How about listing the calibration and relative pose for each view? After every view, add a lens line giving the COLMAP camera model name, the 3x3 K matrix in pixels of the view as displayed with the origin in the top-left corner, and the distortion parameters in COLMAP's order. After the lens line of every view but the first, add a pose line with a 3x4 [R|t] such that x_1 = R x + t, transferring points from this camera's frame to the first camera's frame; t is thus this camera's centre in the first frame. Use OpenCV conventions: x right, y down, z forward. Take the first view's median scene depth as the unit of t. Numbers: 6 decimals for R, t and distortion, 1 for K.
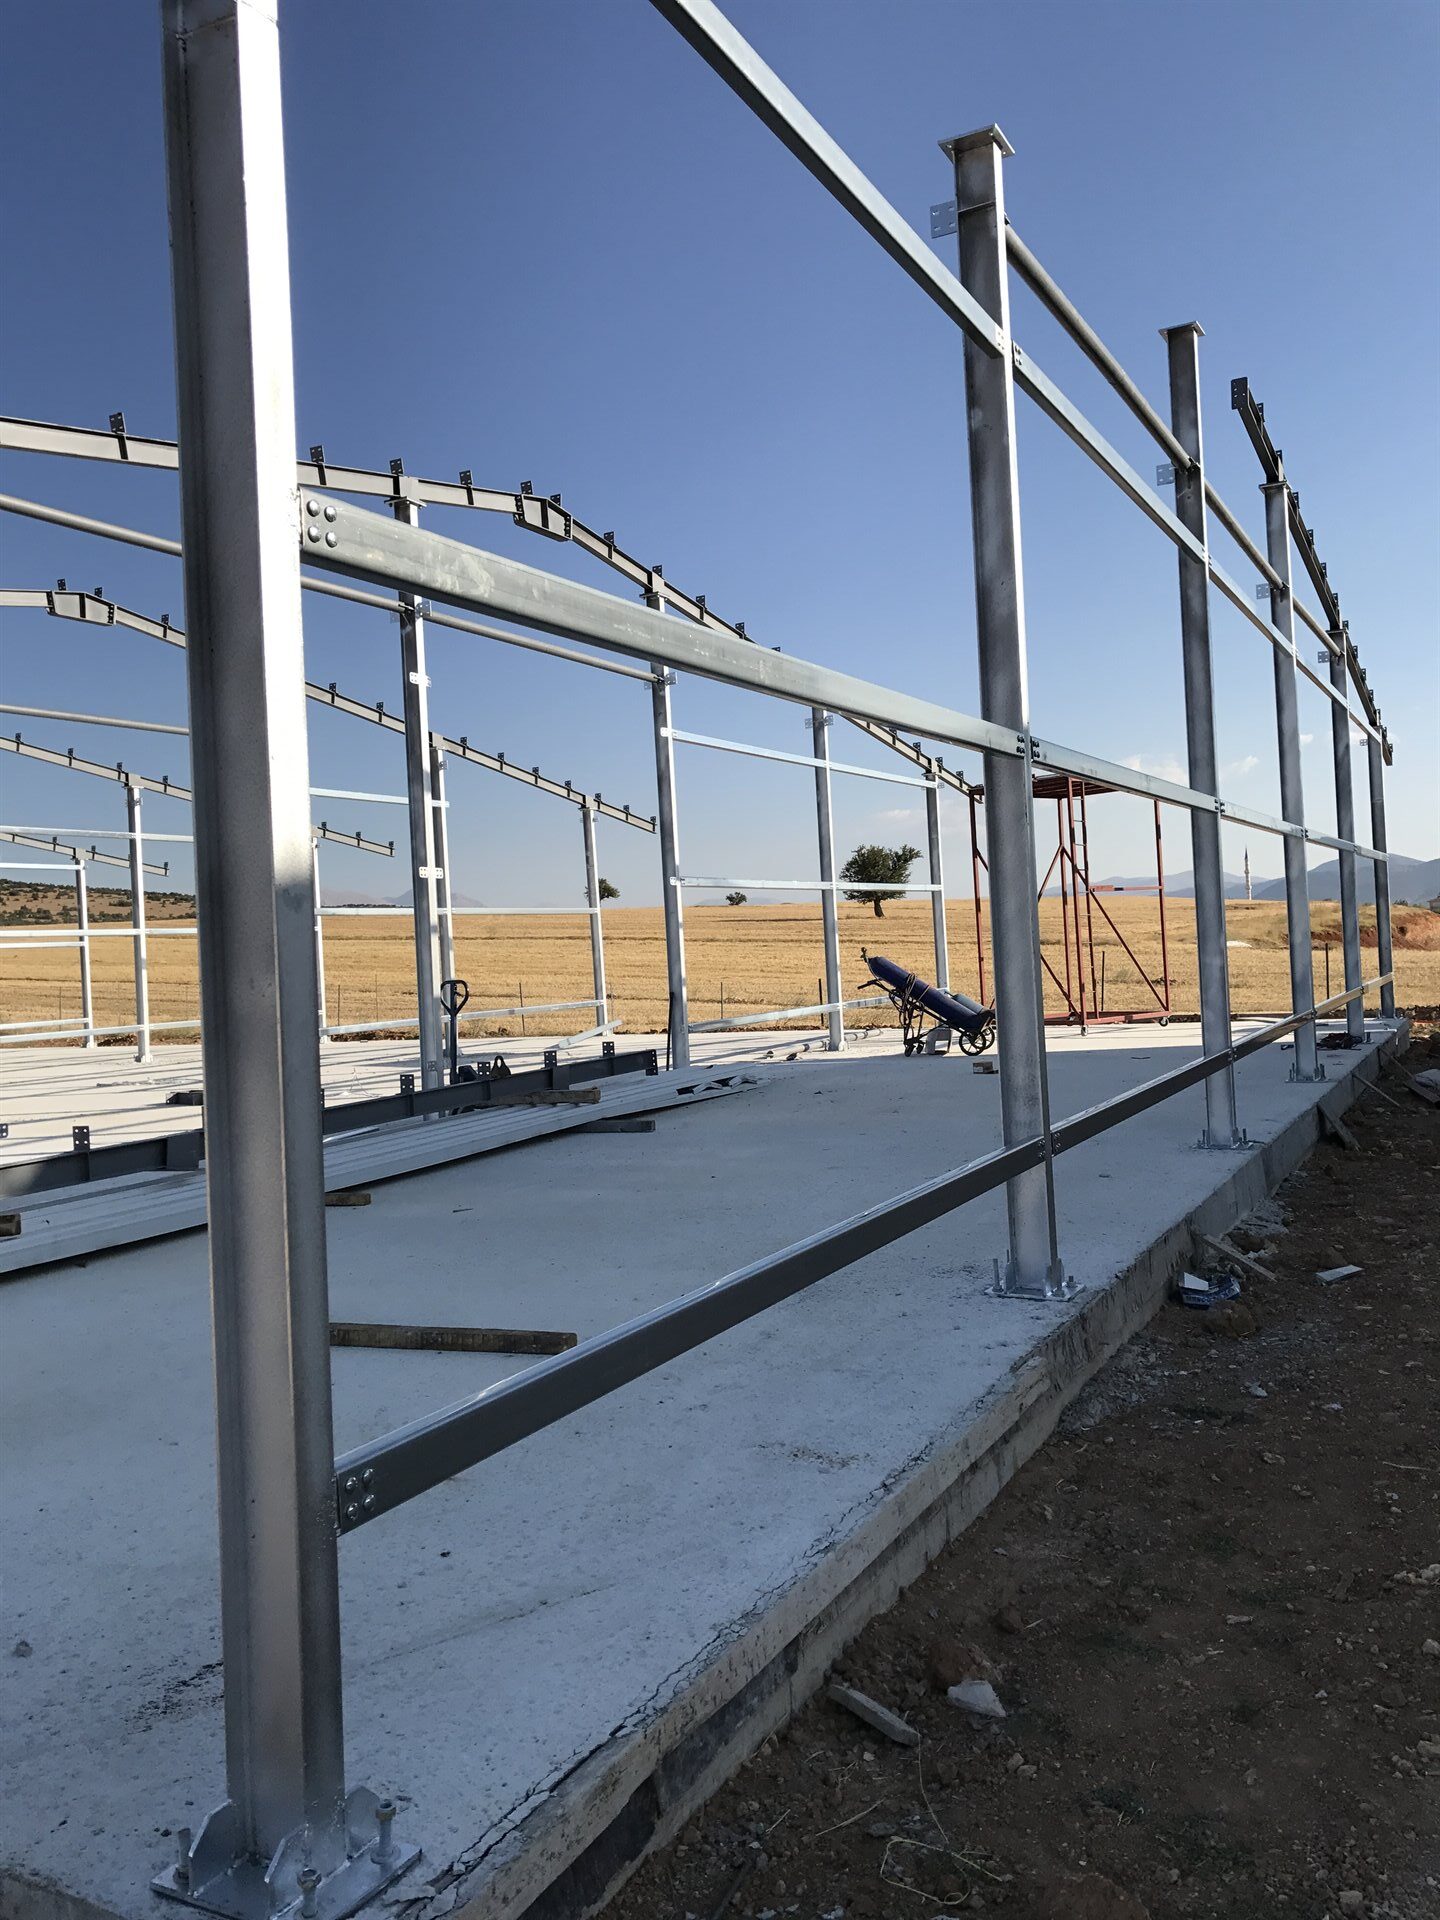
lens RADIAL K [[1536.9, 0, 732.6], [0, 1536.9, 938.9], [0, 0, 1]] dist [0.038112, -0.038465]
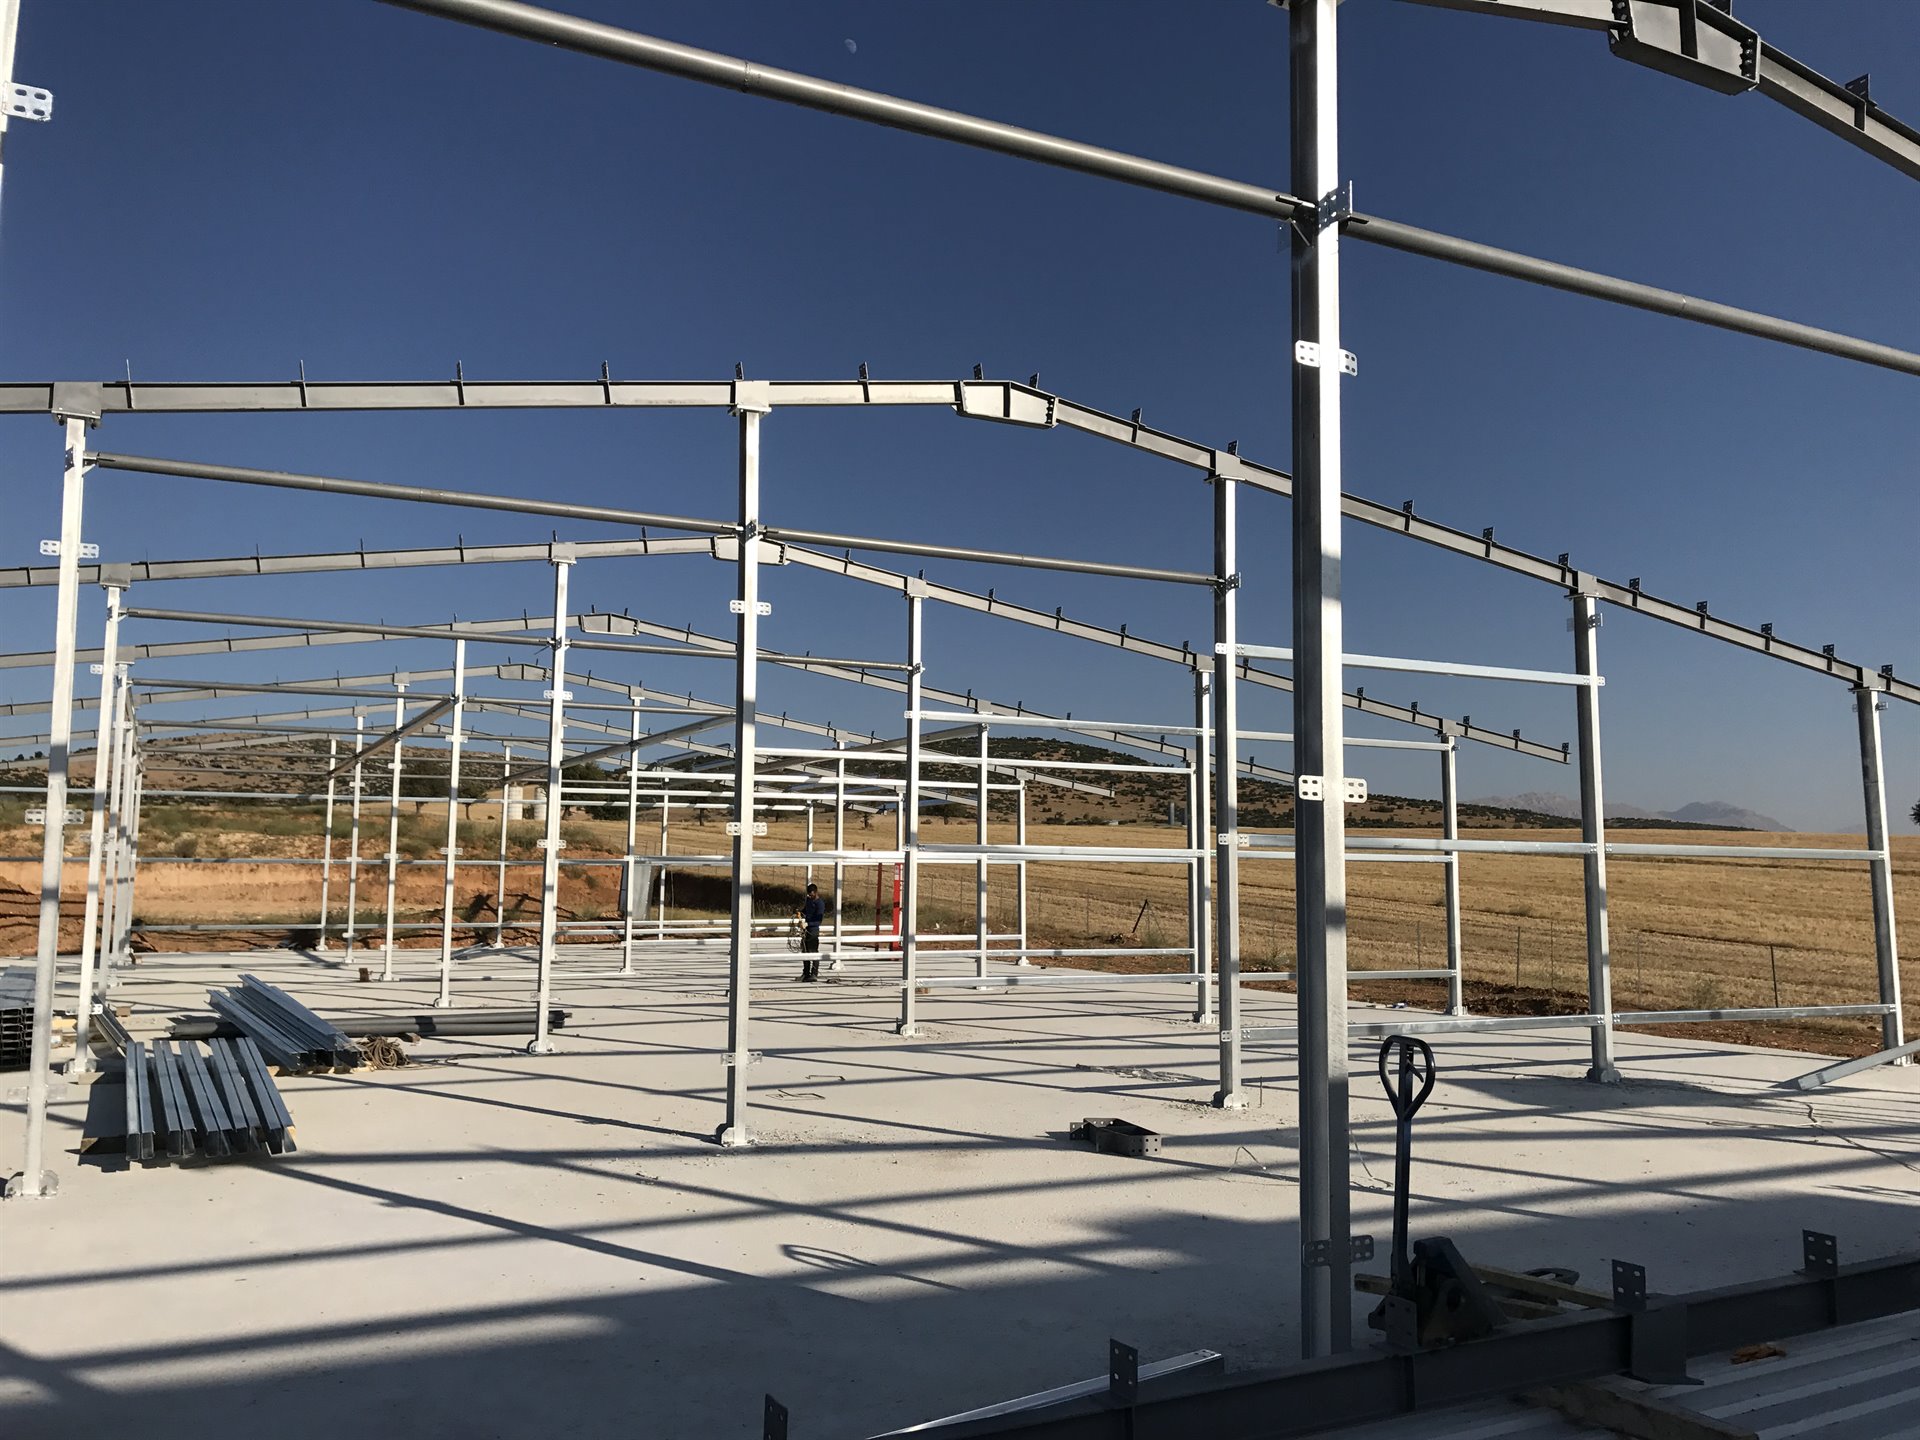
lens RADIAL K [[1536.9, 0, 964.1], [0, 1536.9, 709.3], [0, 0, 1]] dist [0.038112, -0.038465]
pose [[0.798245, -0.007773, -0.602283, -0.011436], [-0.045895, 0.996225, -0.073684, -0.019154], [0.600582, 0.086459, 0.794875, 0.390950]]
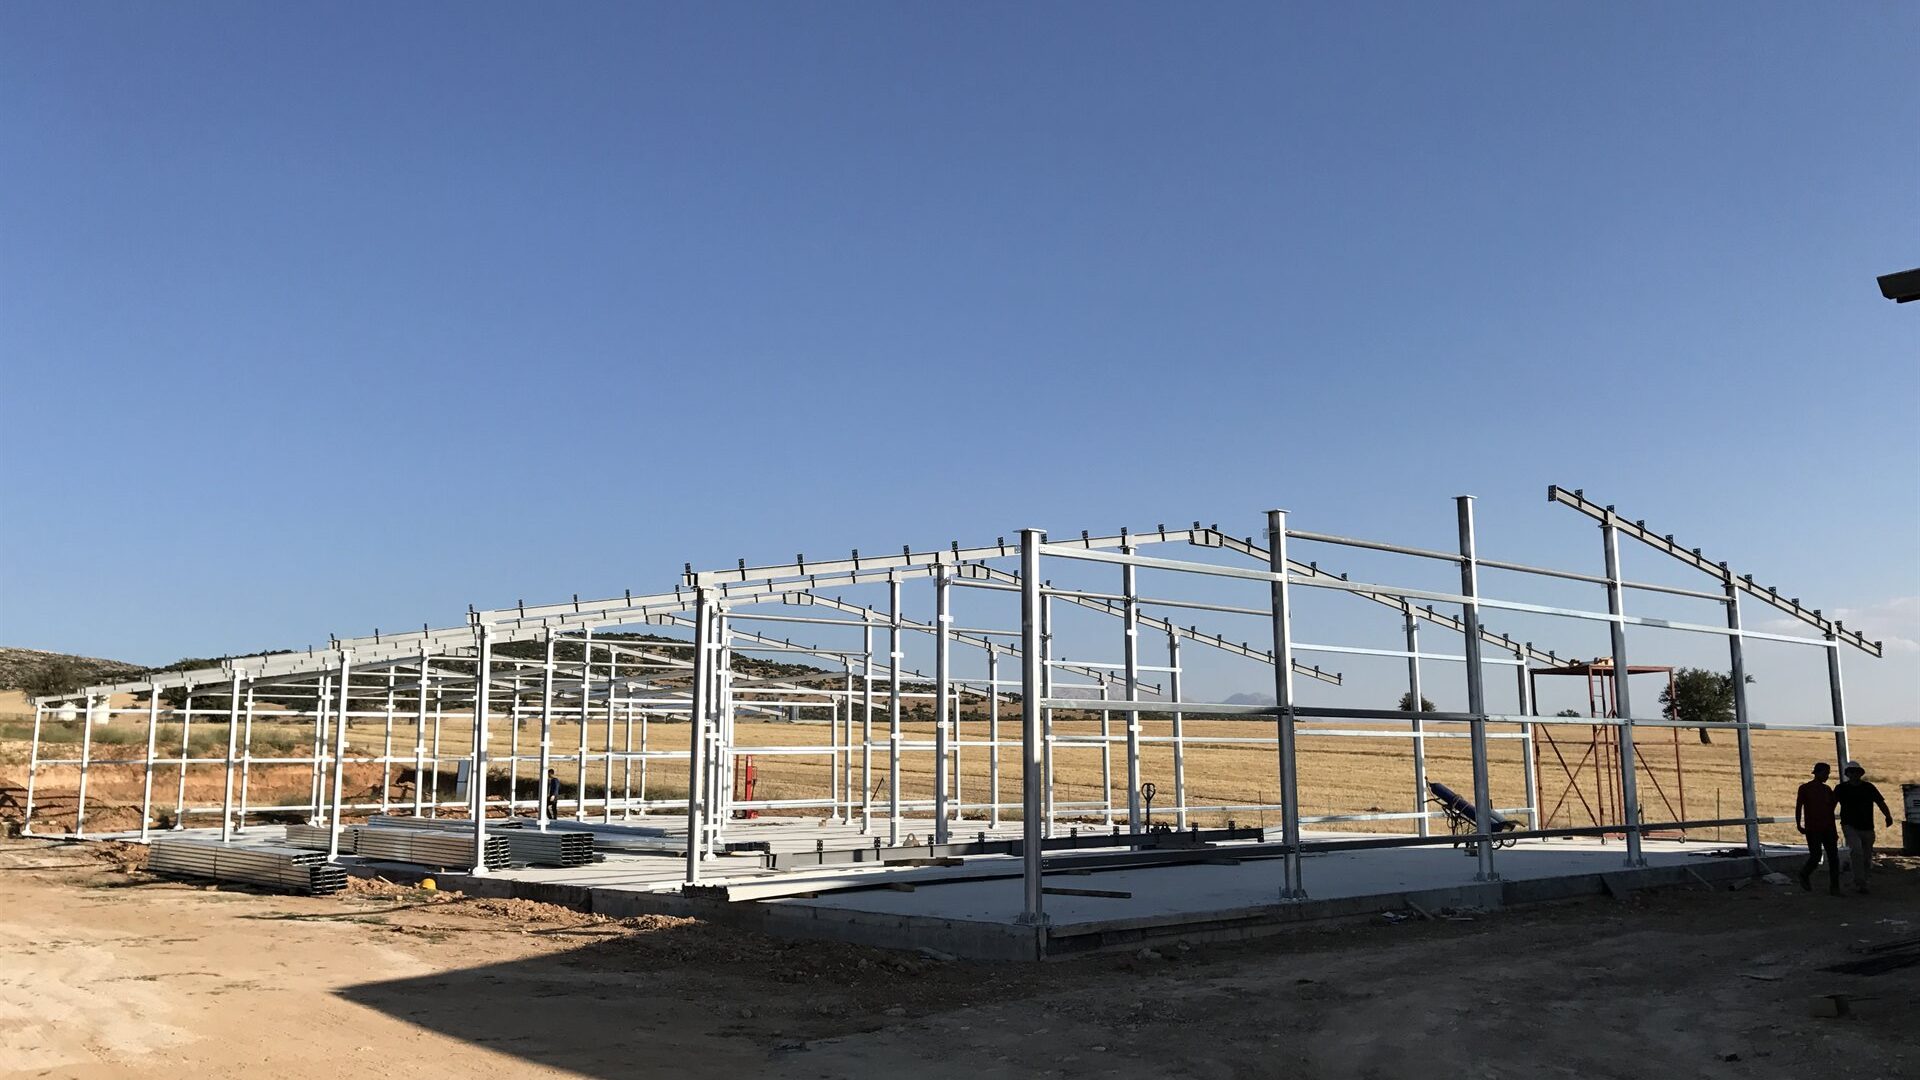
lens RADIAL K [[1569.6, 0, 942.3], [0, 1569.6, 521.2], [0, 0, 1]] dist [0.011718, -0.096712]
pose [[0.923626, -0.014454, -0.383022, 0.242142], [-0.039810, 0.990267, -0.133366, -0.018860], [0.381222, 0.138428, 0.914061, -0.678926]]
